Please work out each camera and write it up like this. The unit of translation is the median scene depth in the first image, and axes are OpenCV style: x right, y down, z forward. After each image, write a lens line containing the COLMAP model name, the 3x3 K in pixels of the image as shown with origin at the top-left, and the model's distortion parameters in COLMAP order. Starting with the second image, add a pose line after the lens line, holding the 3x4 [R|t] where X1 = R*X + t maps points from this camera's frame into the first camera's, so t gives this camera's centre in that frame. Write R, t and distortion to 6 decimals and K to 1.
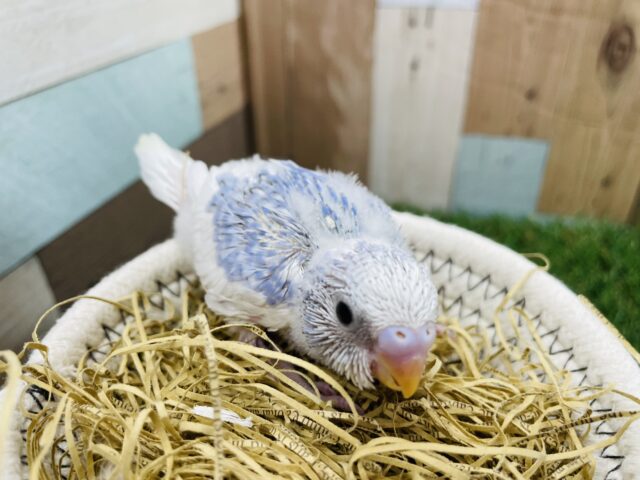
lens RADIAL K [[501.0, 0, 320.0], [0, 501.0, 240.0], [0, 0, 1]] dist [0.002804, -0.071242]
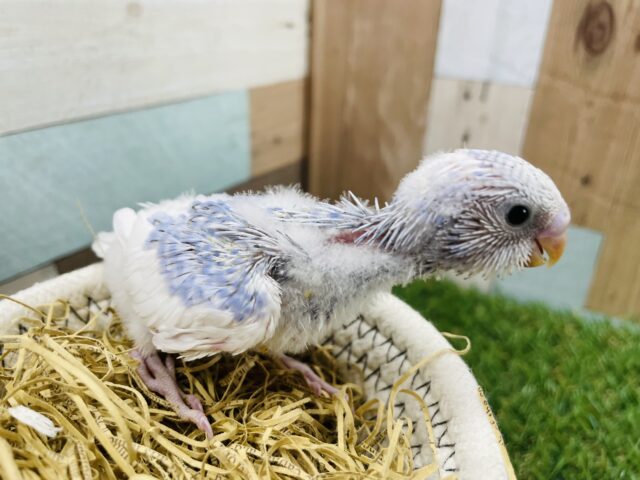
lens RADIAL K [[501.0, 0, 320.0], [0, 501.0, 240.0], [0, 0, 1]] dist [0.002804, -0.071242]
pose [[0.970998, 0.143865, -0.190959, 0.141251], [-0.165679, 0.980723, -0.103596, -0.002412], [0.172374, 0.132229, 0.976116, 0.016197]]
